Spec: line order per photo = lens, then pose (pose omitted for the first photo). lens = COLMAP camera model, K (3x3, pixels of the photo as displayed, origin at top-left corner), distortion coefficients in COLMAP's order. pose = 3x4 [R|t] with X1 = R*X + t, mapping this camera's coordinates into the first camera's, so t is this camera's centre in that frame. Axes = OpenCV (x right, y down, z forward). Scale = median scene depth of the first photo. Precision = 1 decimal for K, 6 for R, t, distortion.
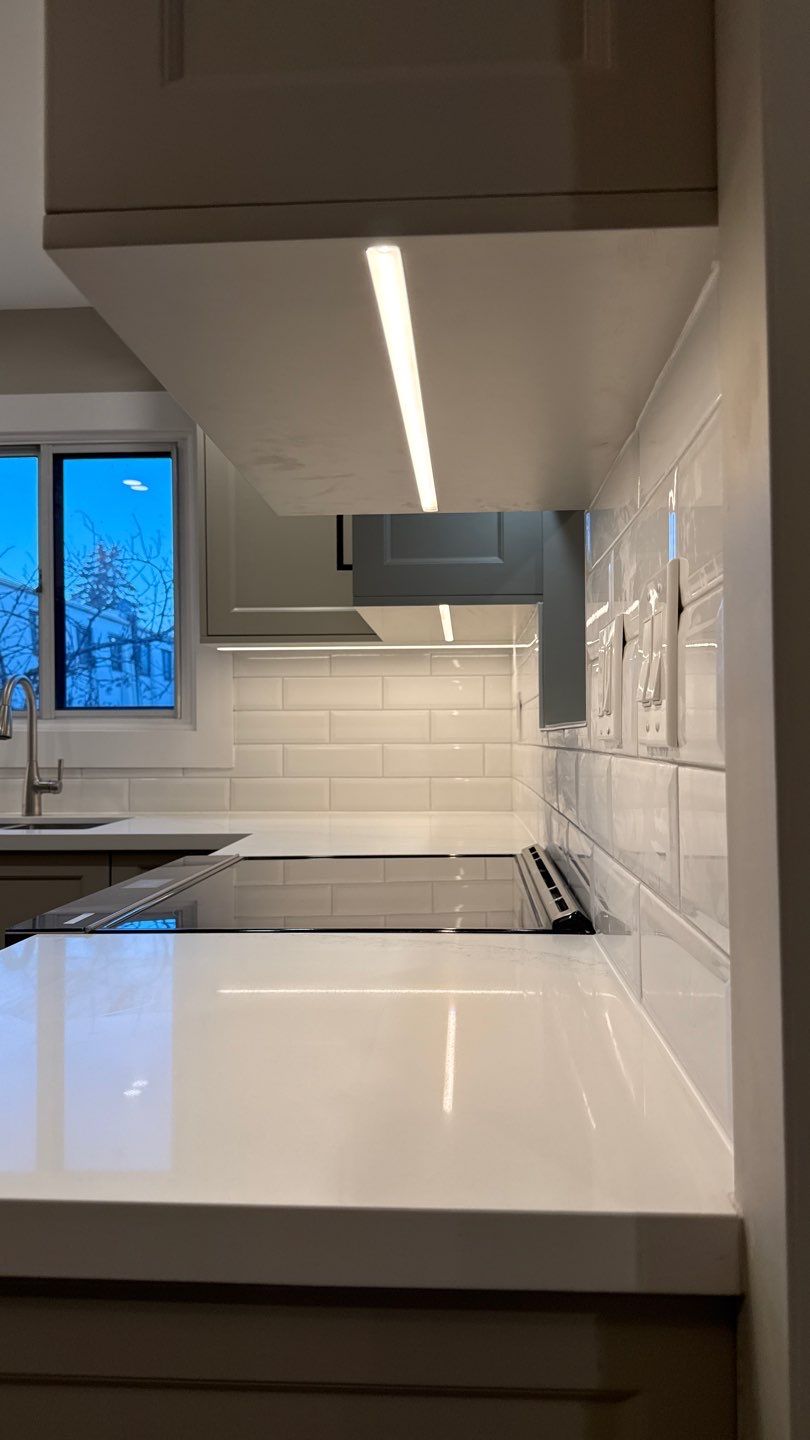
lens RADIAL K [[1015.6, 0, 437.1], [0, 1015.6, 733.8], [0, 0, 1]] dist [0.085277, -0.126667]
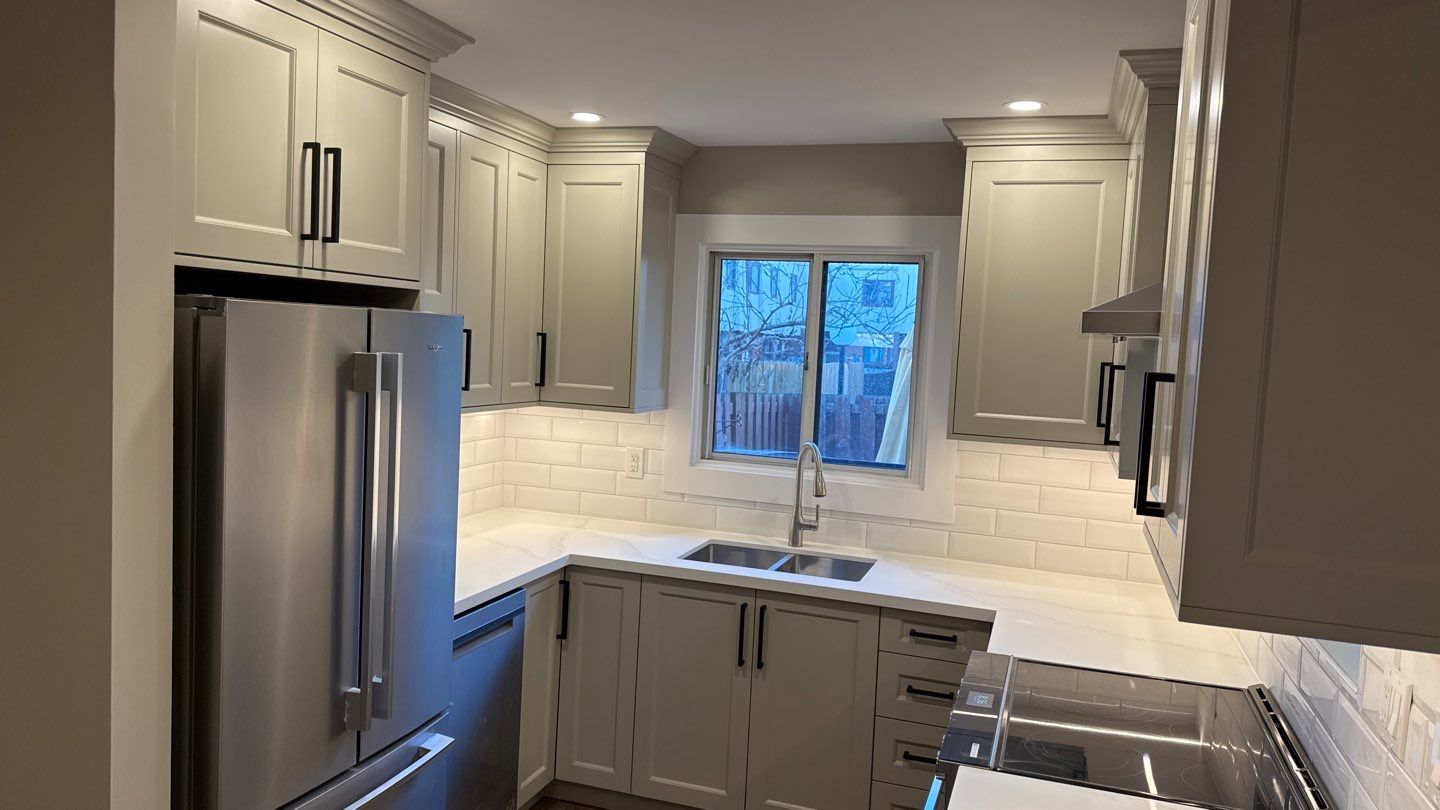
lens RADIAL K [[1015.6, 0, 715.9], [0, 1015.6, 397.6], [0, 0, 1]] dist [0.085277, -0.126667]
pose [[0.954702, 0.070524, -0.289085, -0.127638], [-0.053206, 0.996310, 0.067346, -0.184998], [0.292768, -0.048915, 0.954932, -0.249658]]
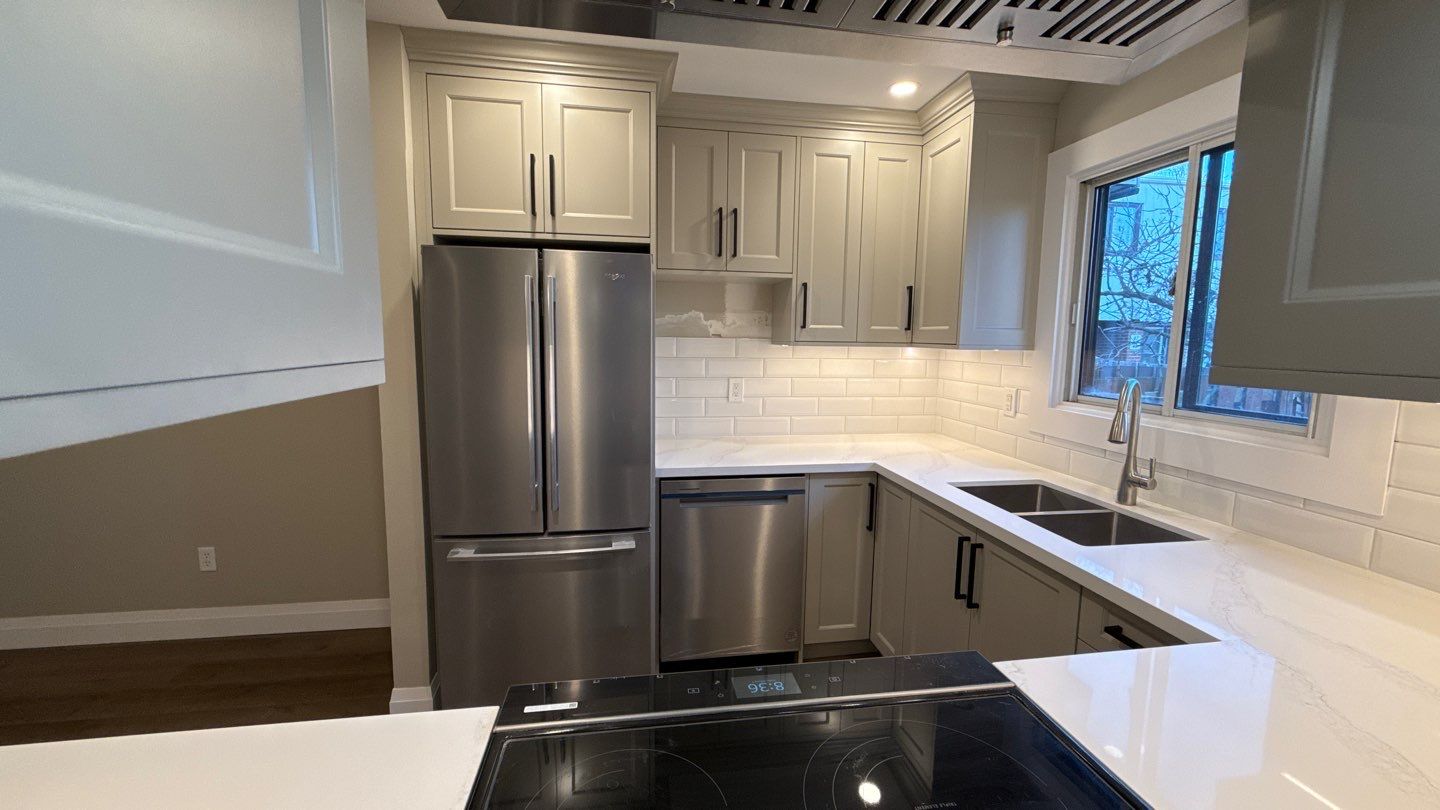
lens RADIAL K [[570.9, 0, 717.0], [0, 570.9, 402.9], [0, 0, 1]] dist [0.002997, -0.000367]
pose [[0.186762, 0.122150, -0.974782, 0.108545], [-0.010556, 0.992432, 0.122340, -0.095959], [0.982348, -0.012559, 0.186638, 0.441566]]
